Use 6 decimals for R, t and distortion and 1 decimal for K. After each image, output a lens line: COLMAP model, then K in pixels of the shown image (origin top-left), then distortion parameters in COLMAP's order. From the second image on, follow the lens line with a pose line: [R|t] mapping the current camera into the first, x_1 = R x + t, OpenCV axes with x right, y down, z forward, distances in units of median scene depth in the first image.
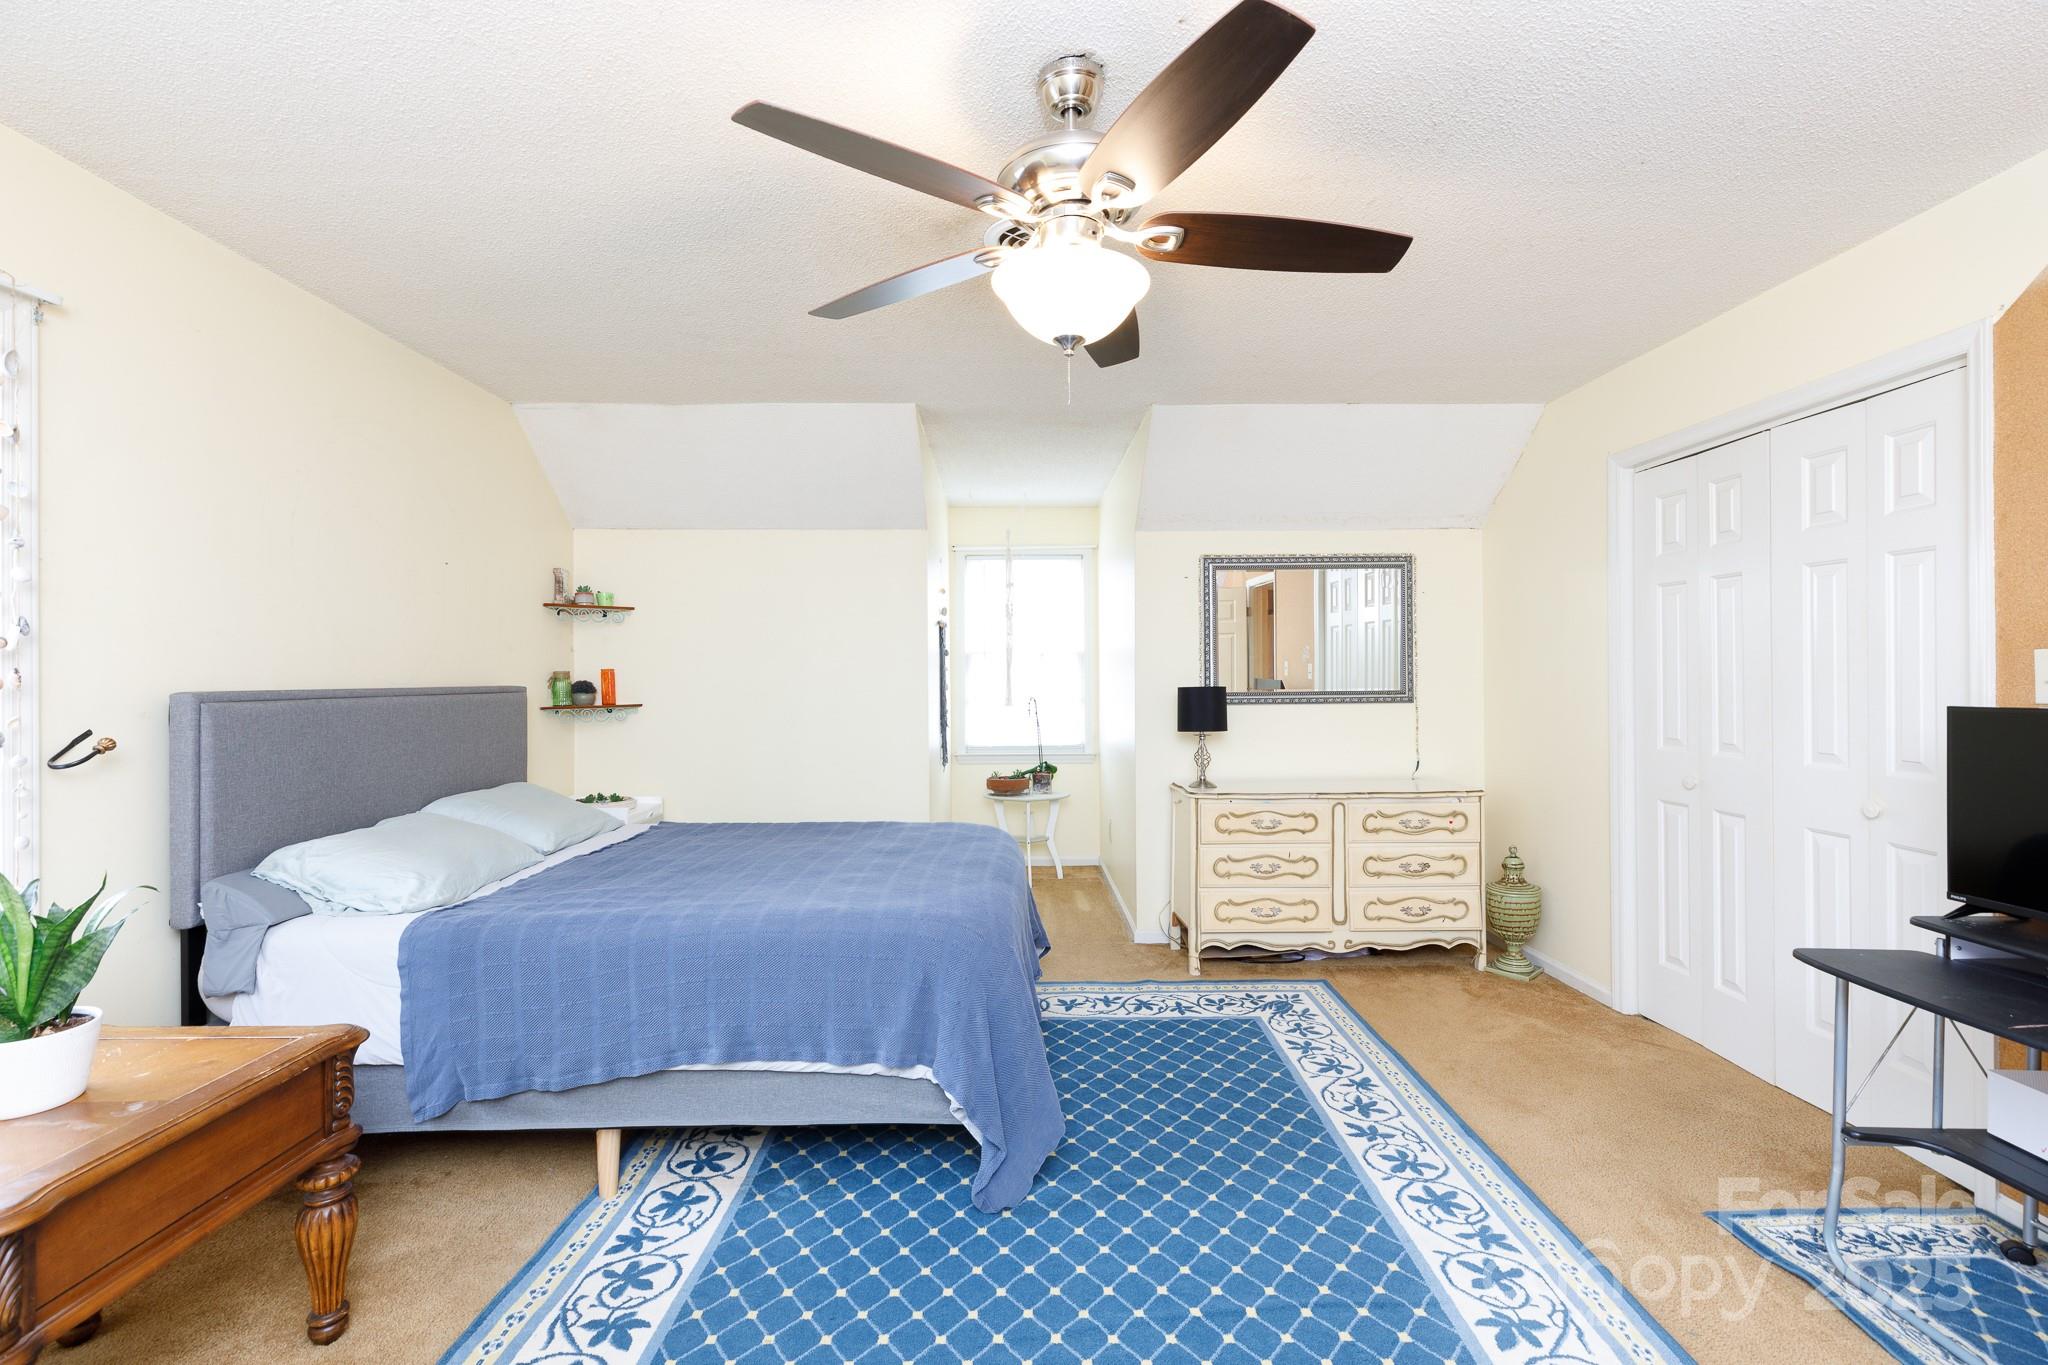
lens RADIAL K [[931.8, 0, 1019.2], [0, 931.8, 673.8], [0, 0, 1]] dist [0.001978, -0.000036]
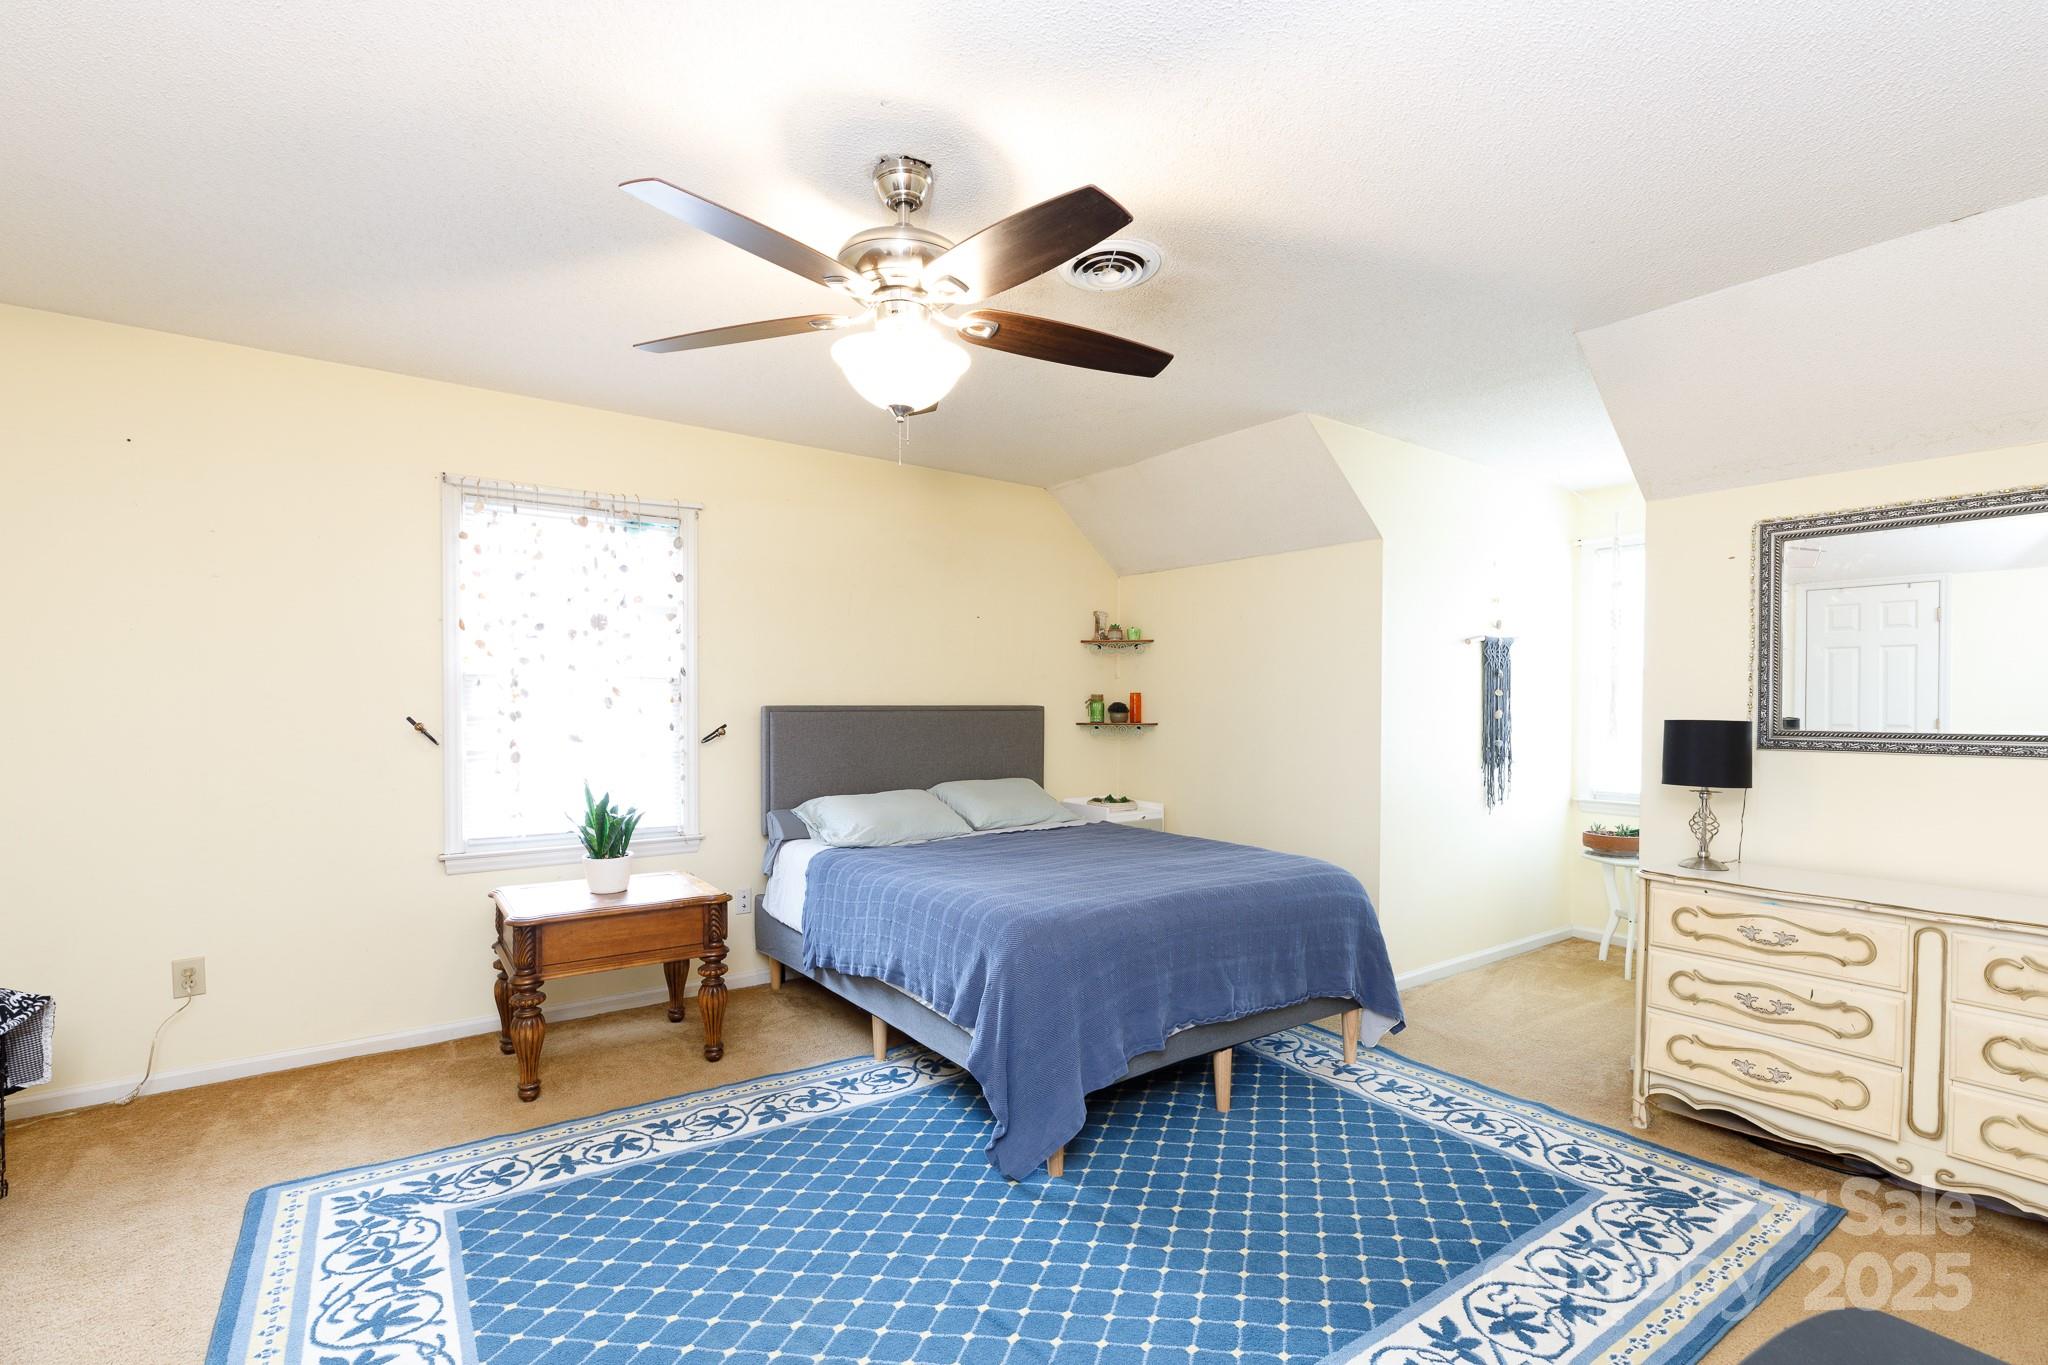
lens RADIAL K [[931.8, 0, 993.2], [0, 931.8, 721.2], [0, 0, 1]] dist [0.001978, -0.000036]
pose [[0.564375, 0.026655, -0.825088, 0.491760], [-0.004801, 0.999568, 0.029008, -0.002779], [0.825504, -0.012410, 0.564259, 0.200997]]
